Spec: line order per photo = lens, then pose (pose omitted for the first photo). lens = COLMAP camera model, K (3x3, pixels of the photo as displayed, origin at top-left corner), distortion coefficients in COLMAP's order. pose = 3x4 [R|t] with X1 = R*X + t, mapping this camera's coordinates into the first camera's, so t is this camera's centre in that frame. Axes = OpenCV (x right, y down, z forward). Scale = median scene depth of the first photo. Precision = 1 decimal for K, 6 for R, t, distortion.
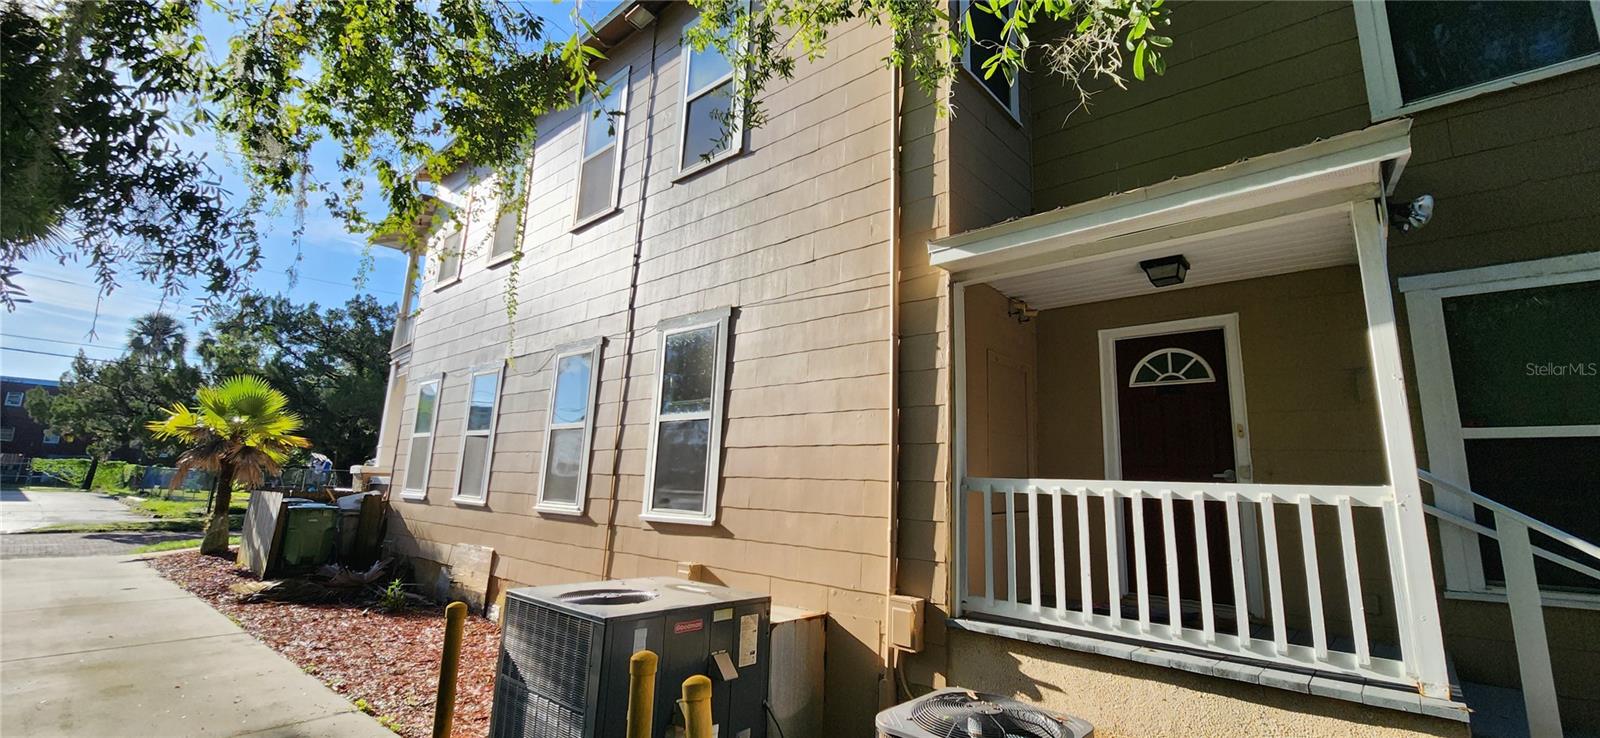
lens RADIAL K [[660.3, 0, 796.4], [0, 660.3, 361.8], [0, 0, 1]] dist [0.001738, -0.000134]
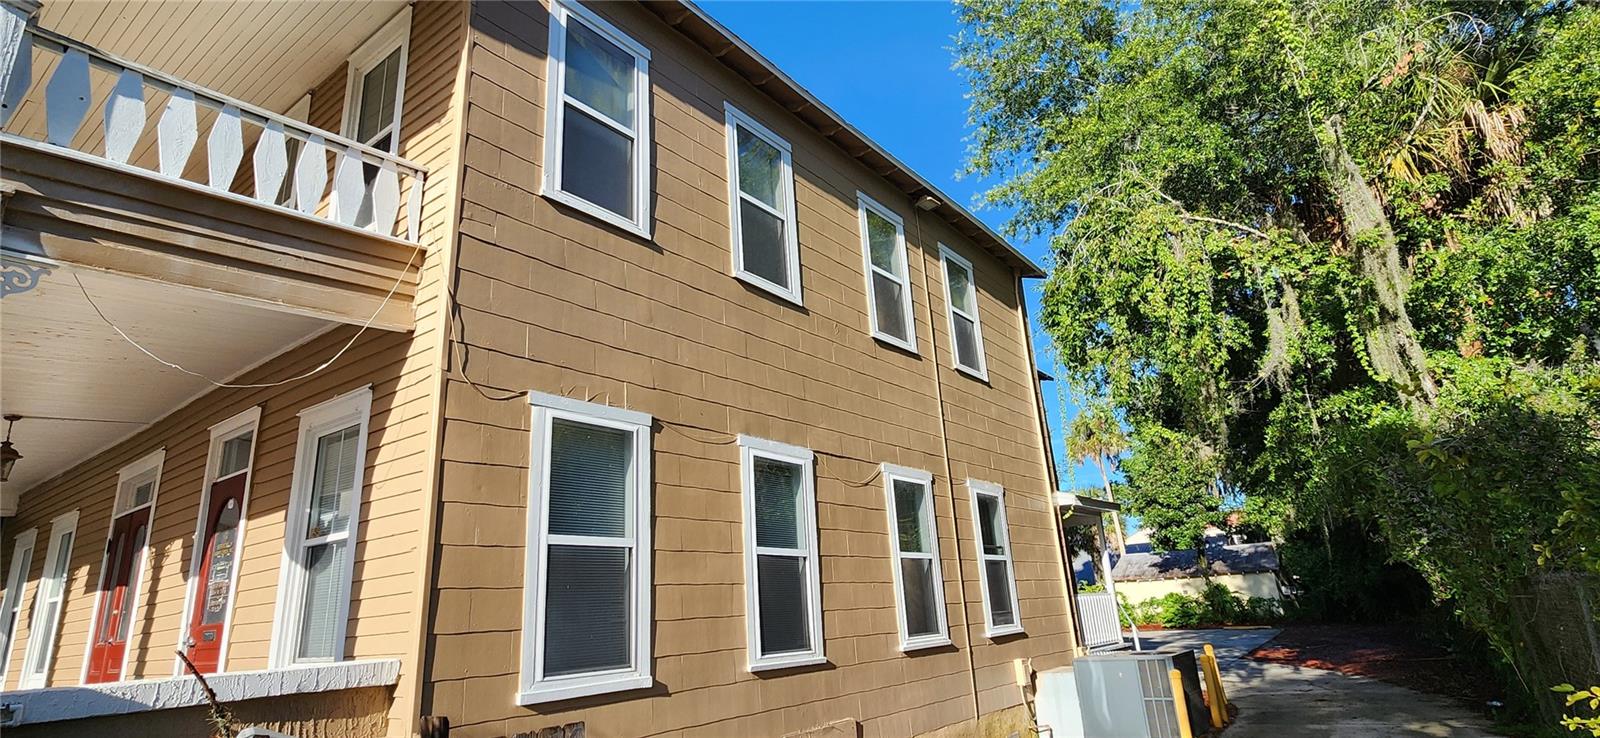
lens RADIAL K [[806.1, 0, 798.5], [0, 806.1, 354.8], [0, 0, 1]] dist [-0.000913, 0.000497]
pose [[-0.102488, 0.282525, 0.953769, -1.472606], [-0.112457, 0.949380, -0.293309, 0.168531], [-0.988357, -0.137318, -0.065528, 1.195351]]
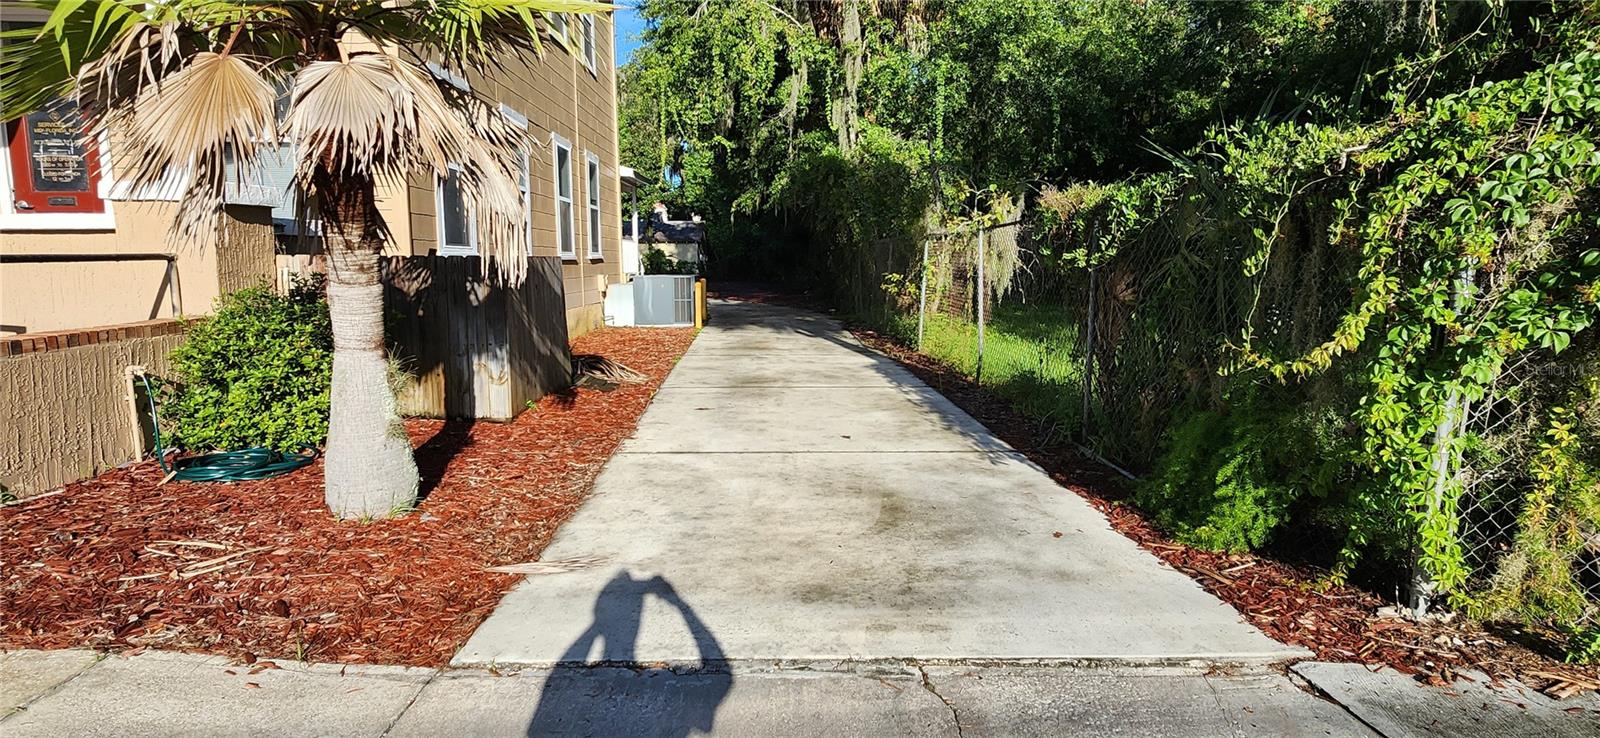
lens RADIAL K [[806.1, 0, 798.5], [0, 806.1, 354.8], [0, 0, 1]] dist [-0.000913, 0.000497]
pose [[-0.702124, -0.112631, 0.703091, -1.874943], [-0.140049, 0.989967, 0.018731, 0.305907], [-0.698146, -0.085316, -0.710854, 1.748198]]
